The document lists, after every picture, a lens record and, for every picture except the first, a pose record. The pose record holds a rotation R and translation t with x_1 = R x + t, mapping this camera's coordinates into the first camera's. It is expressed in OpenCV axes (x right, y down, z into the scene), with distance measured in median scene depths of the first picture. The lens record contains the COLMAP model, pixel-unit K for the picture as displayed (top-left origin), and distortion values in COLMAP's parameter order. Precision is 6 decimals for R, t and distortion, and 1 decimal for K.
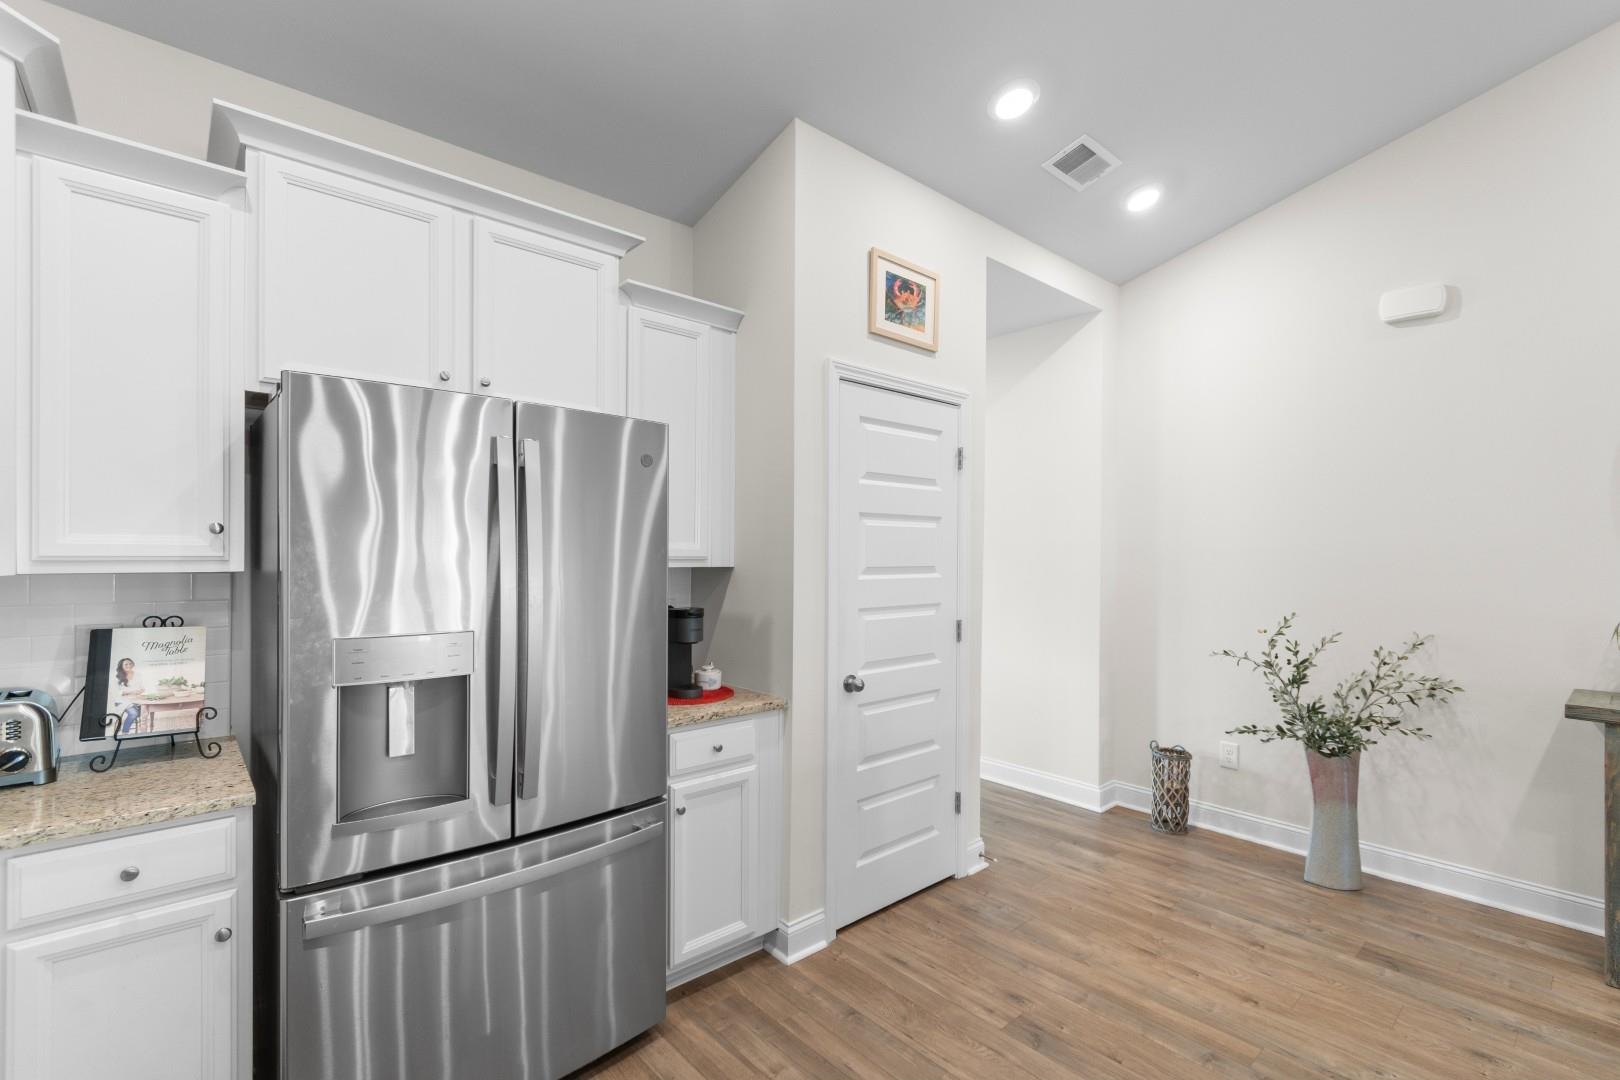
lens RADIAL K [[720.7, 0, 810.5], [0, 720.7, 555.0], [0, 0, 1]] dist [-0.000363, -0.000794]
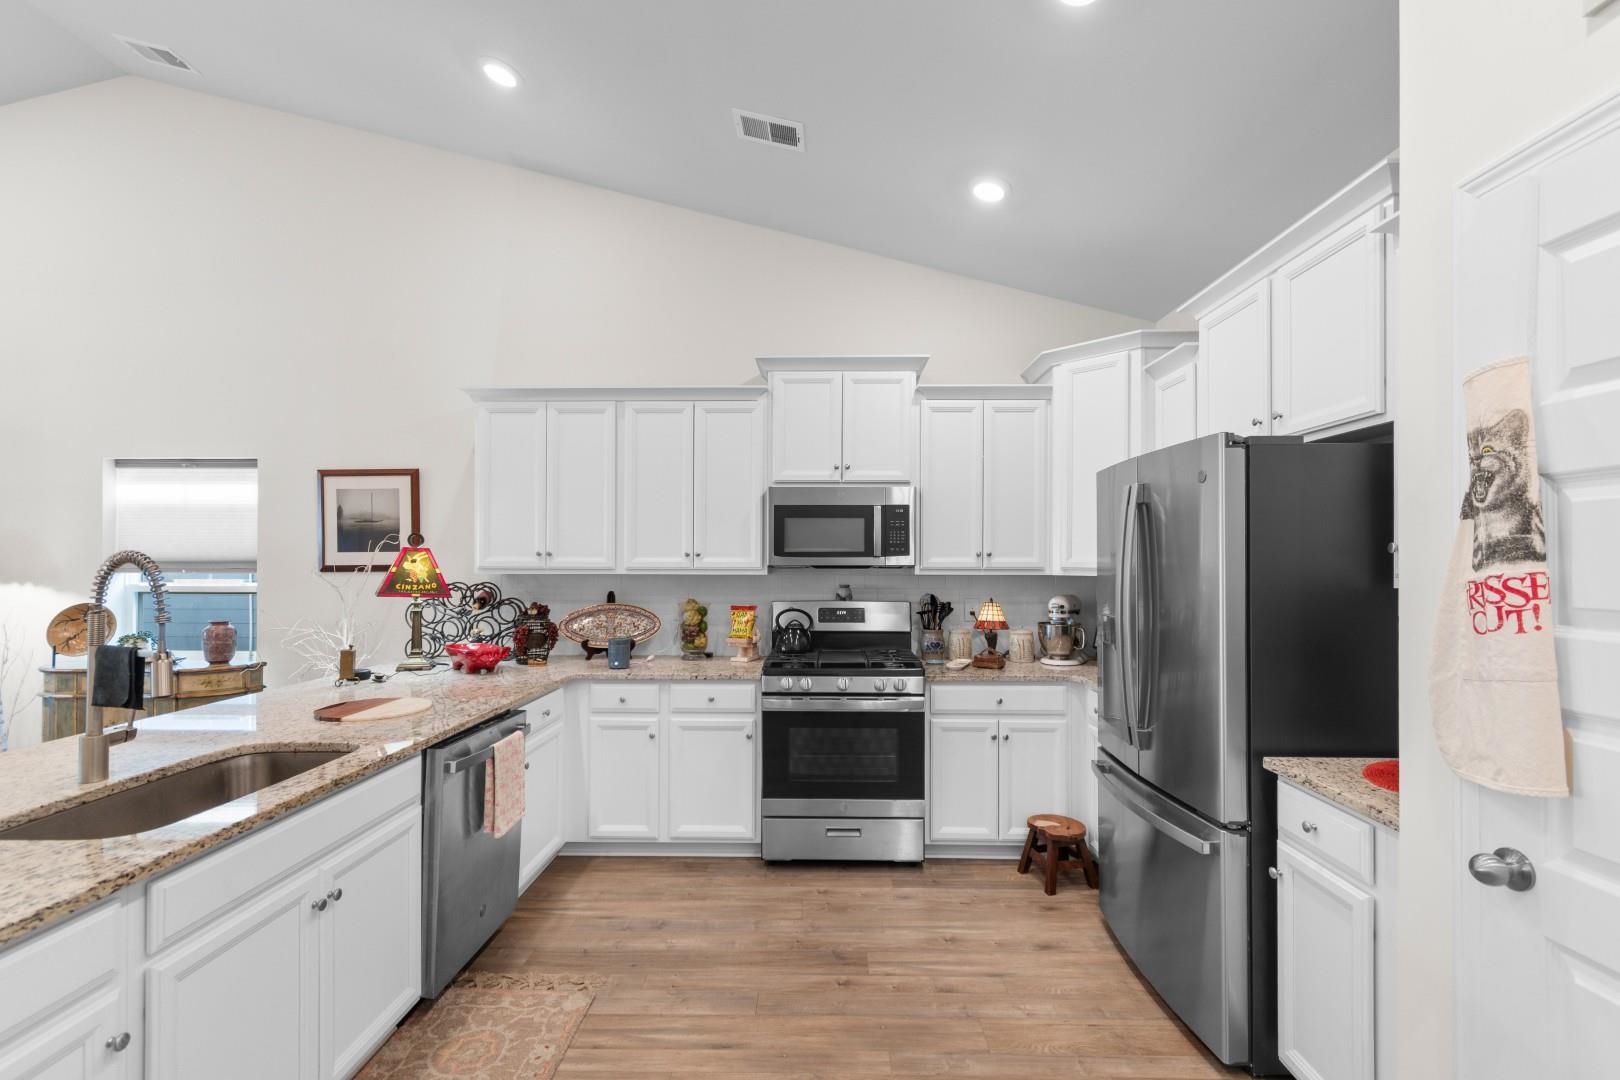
lens RADIAL K [[720.7, 0, 810.5], [0, 720.7, 555.0], [0, 0, 1]] dist [-0.000363, -0.000794]
pose [[-0.683014, -0.012071, -0.730305, 0.683818], [-0.006826, 0.999925, -0.010143, -0.005831], [0.730373, -0.001943, -0.683046, 0.988111]]
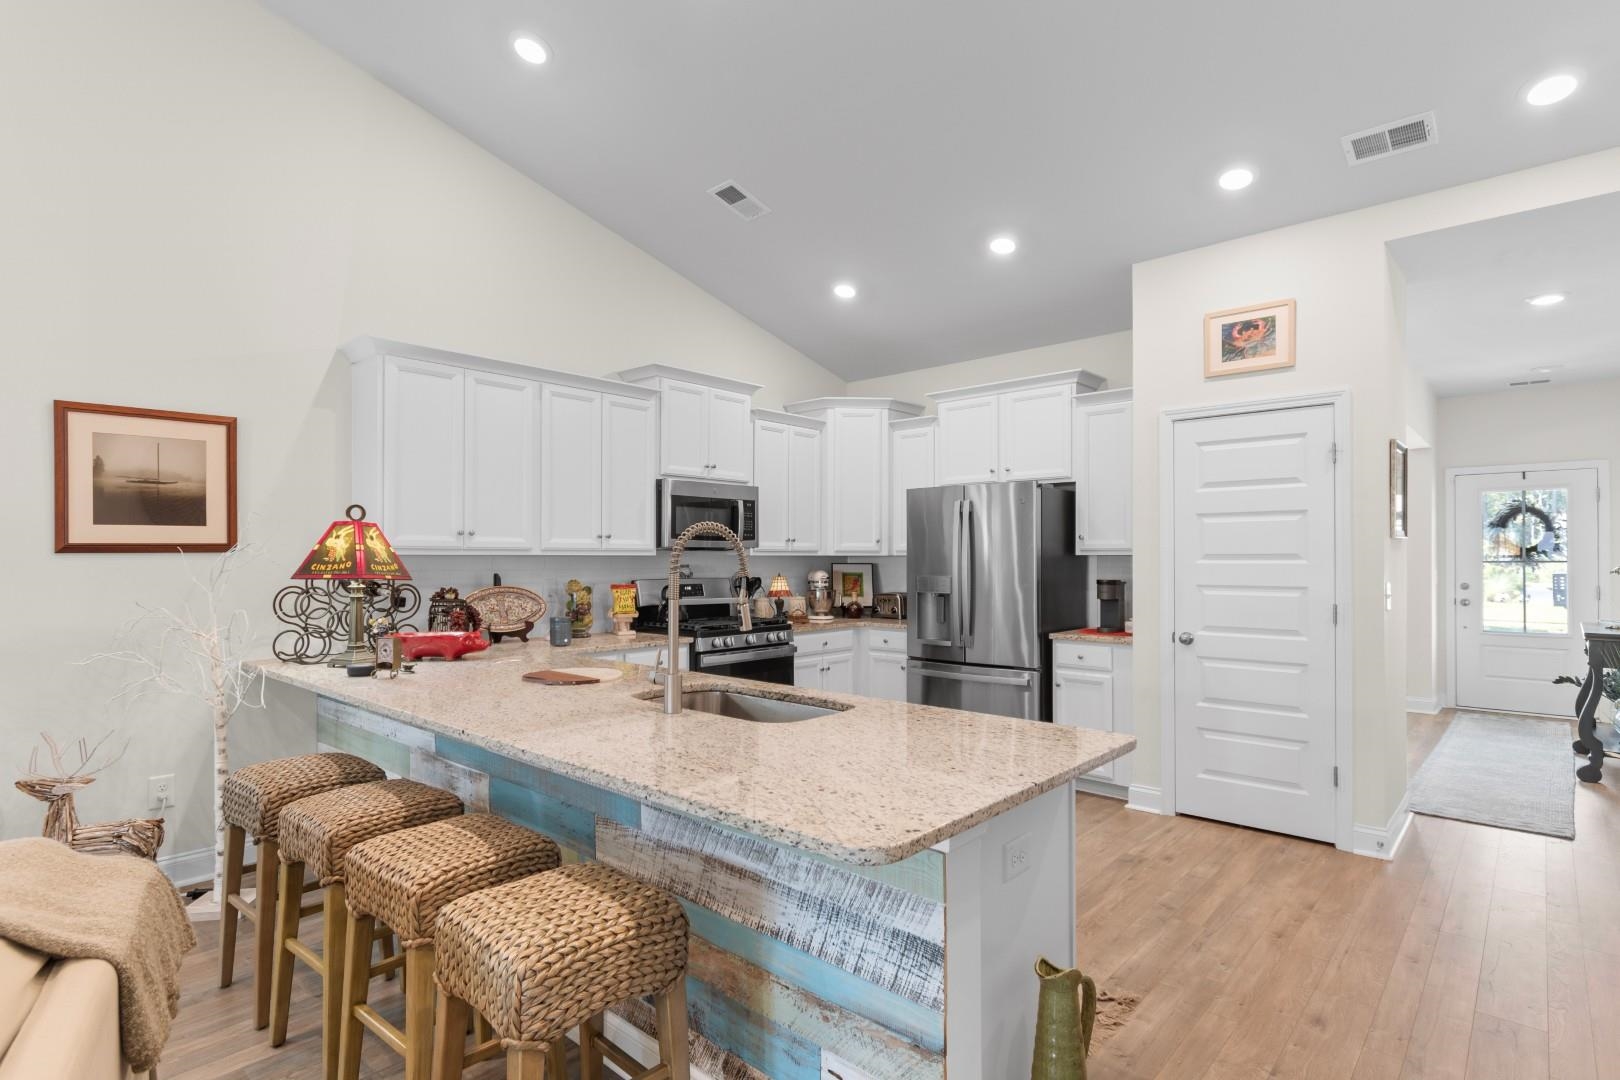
lens RADIAL K [[820.7, 0, 817.8], [0, 820.7, 551.3], [0, 0, 1]] dist [0.001810, 0.000408]
pose [[0.112329, -0.013134, -0.993584, 1.555918], [-0.001020, 0.999911, -0.013333, 0.033353], [0.993671, 0.002511, 0.112306, 0.122721]]
